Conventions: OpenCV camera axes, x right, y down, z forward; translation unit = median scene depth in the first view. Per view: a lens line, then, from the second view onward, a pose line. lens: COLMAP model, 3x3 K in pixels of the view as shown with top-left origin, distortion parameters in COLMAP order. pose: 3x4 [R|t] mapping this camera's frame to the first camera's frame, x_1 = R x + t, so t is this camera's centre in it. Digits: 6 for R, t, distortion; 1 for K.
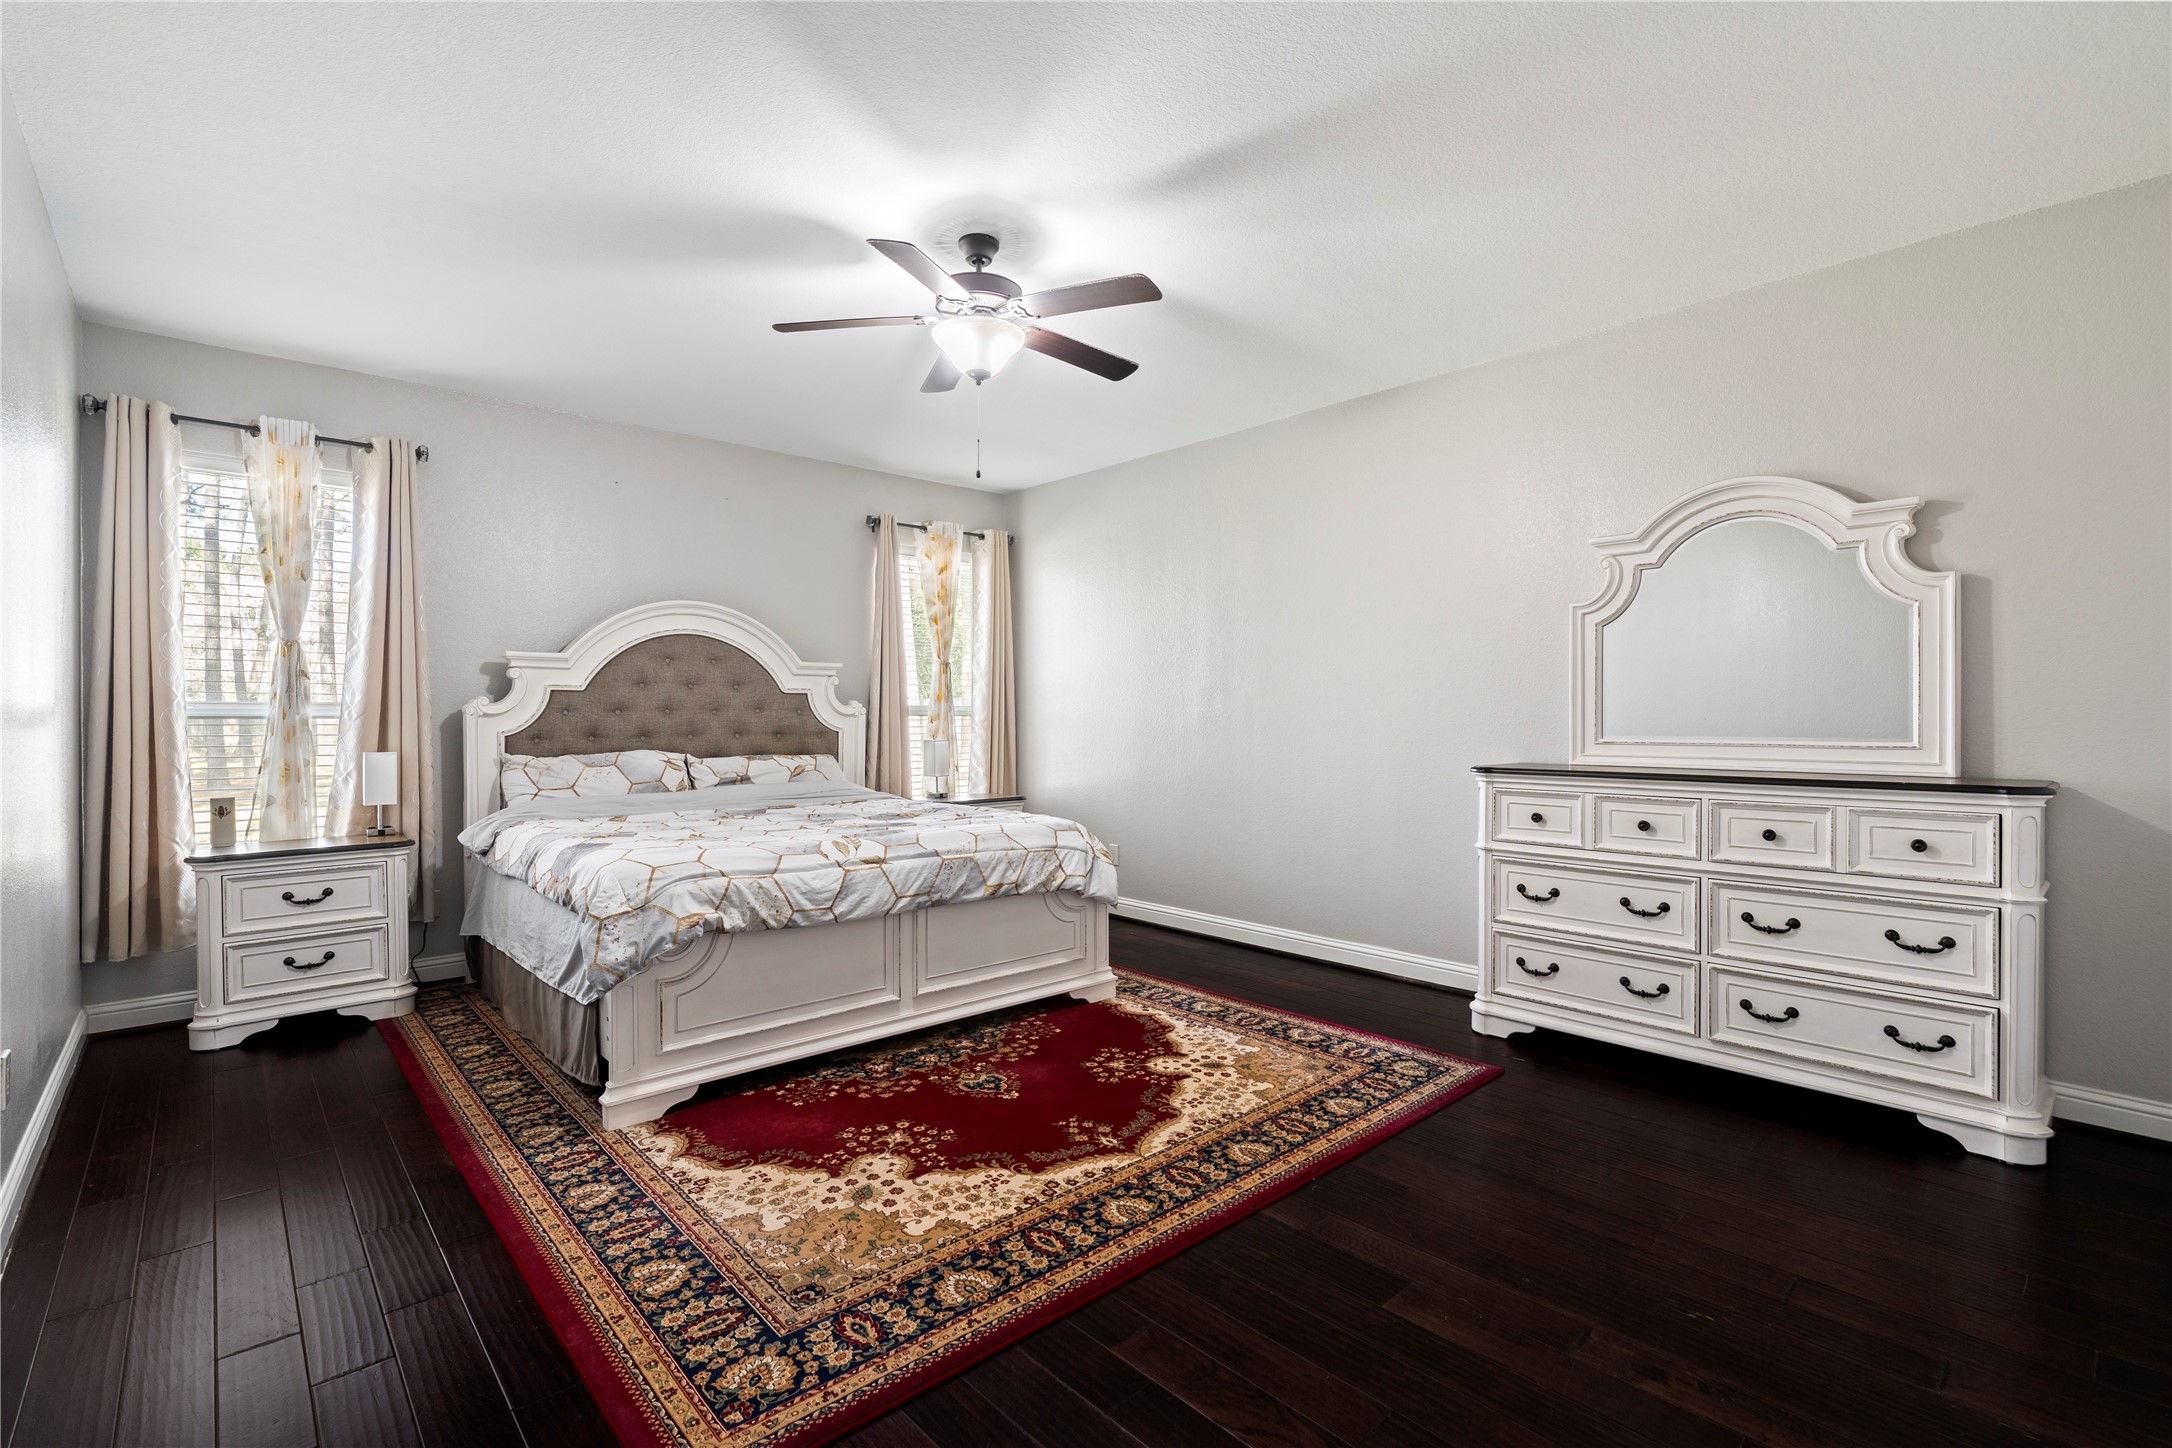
lens RADIAL K [[978.1, 0, 1069.3], [0, 978.1, 722.5], [0, 0, 1]] dist [-0.007763, 0.002086]
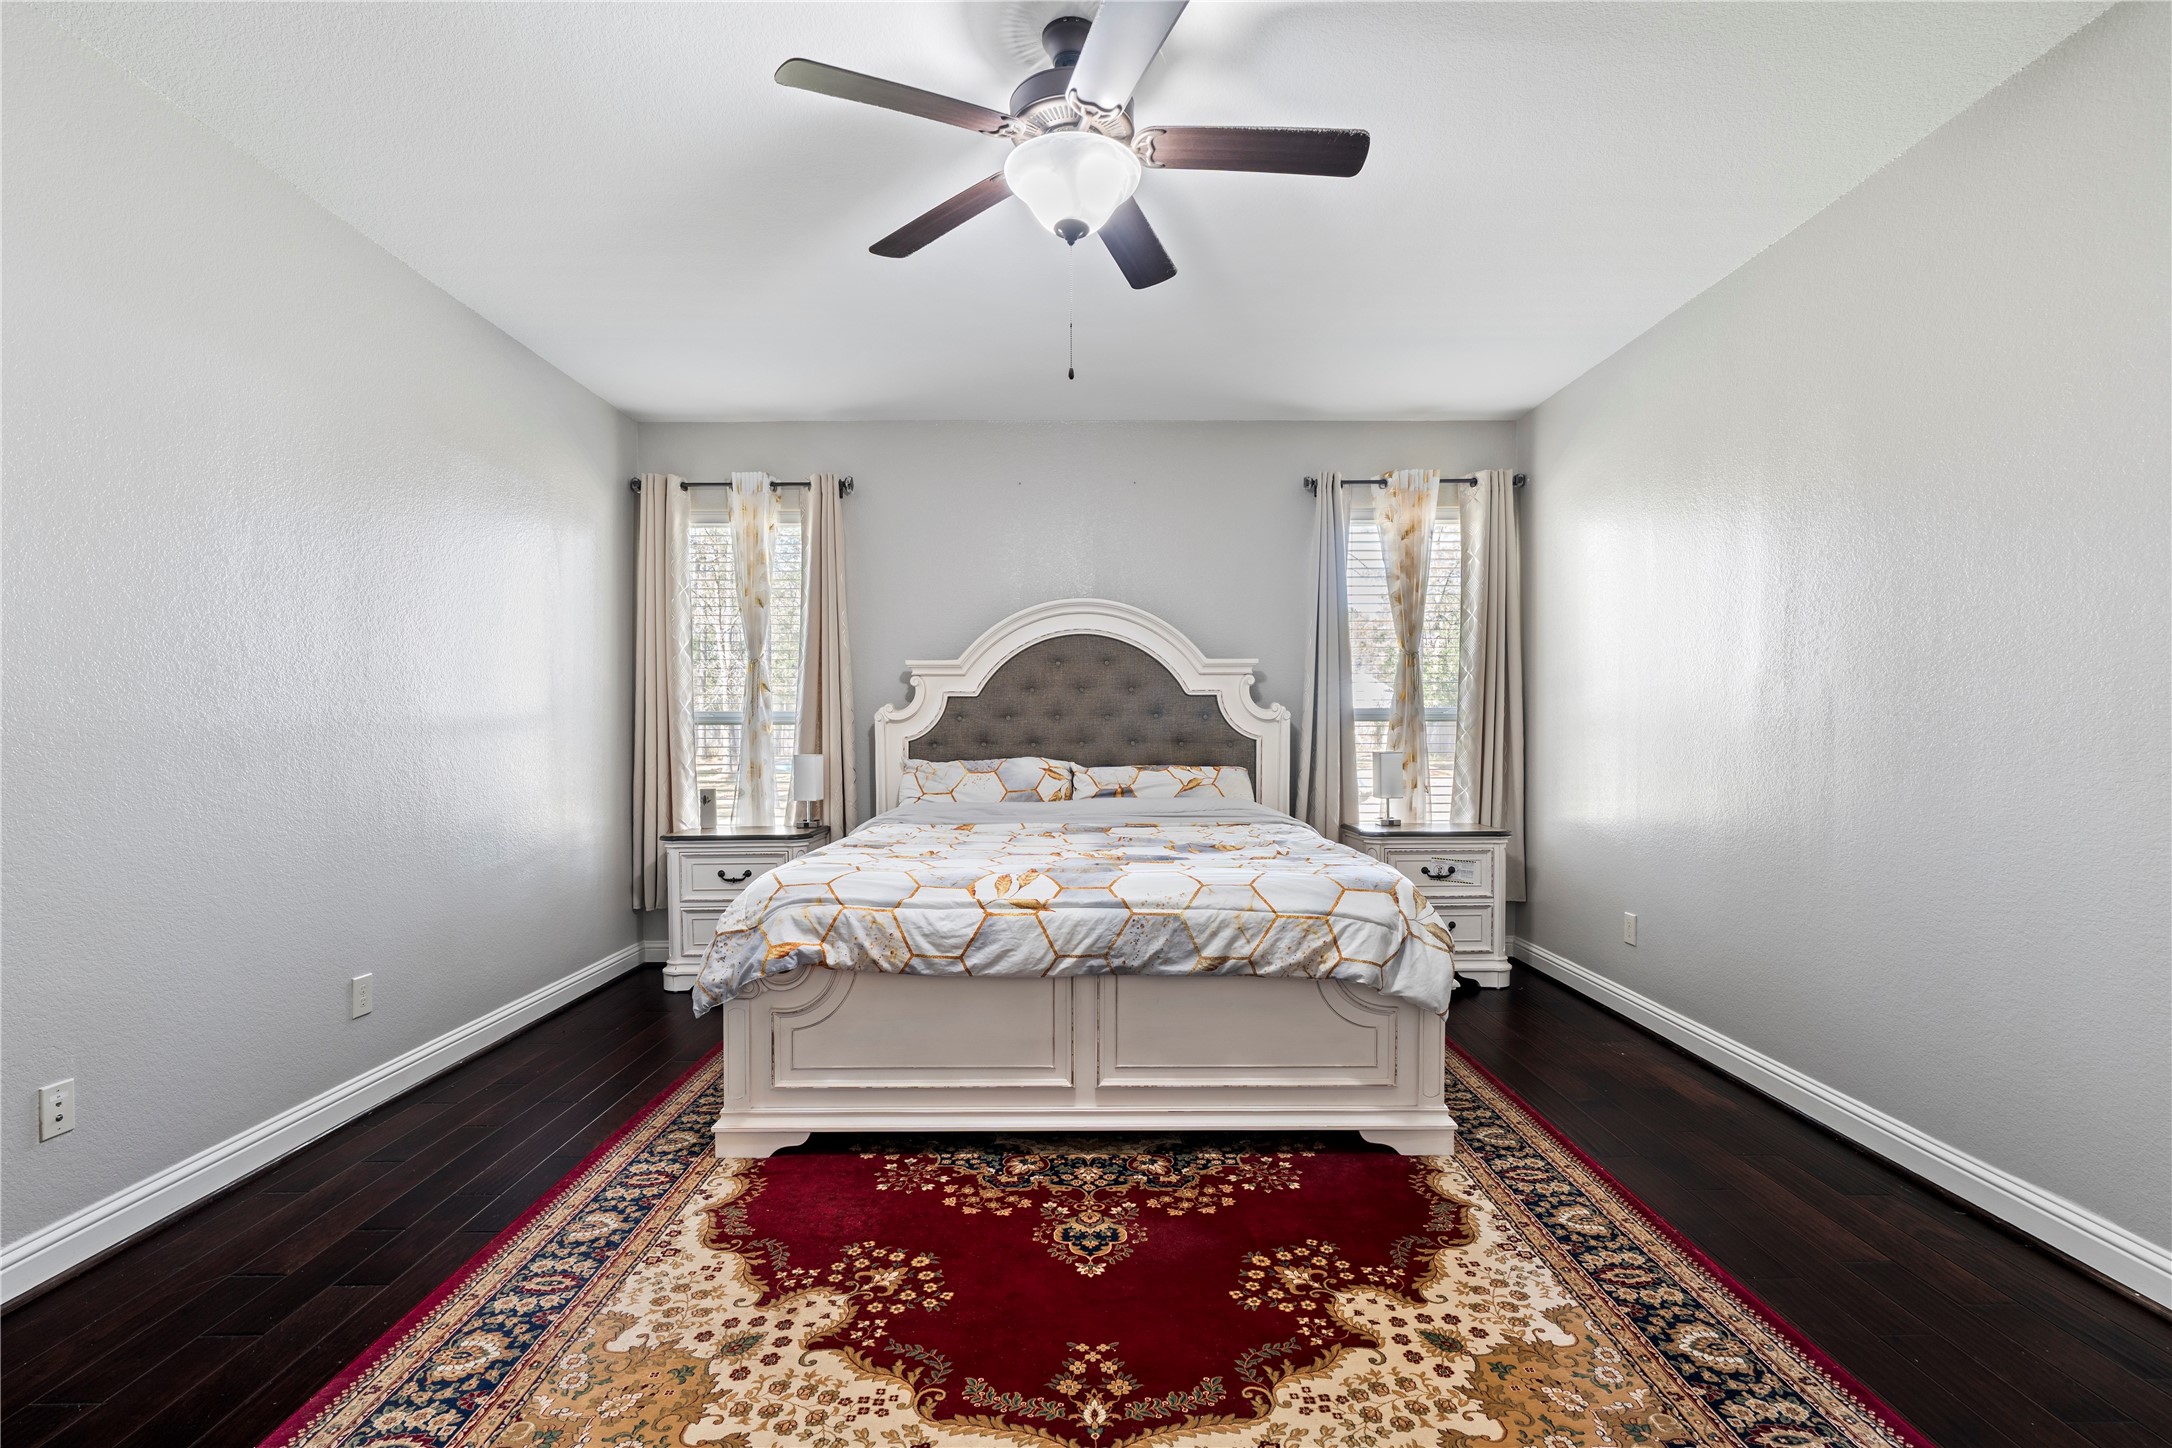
lens RADIAL K [[978.1, 0, 1089.8], [0, 978.1, 752.7], [0, 0, 1]] dist [-0.007763, 0.002086]
pose [[0.748807, 0.017894, -0.662547, 0.326473], [-0.001970, 0.999691, 0.024773, -0.000376], [0.662785, -0.017244, 0.748611, 0.410270]]
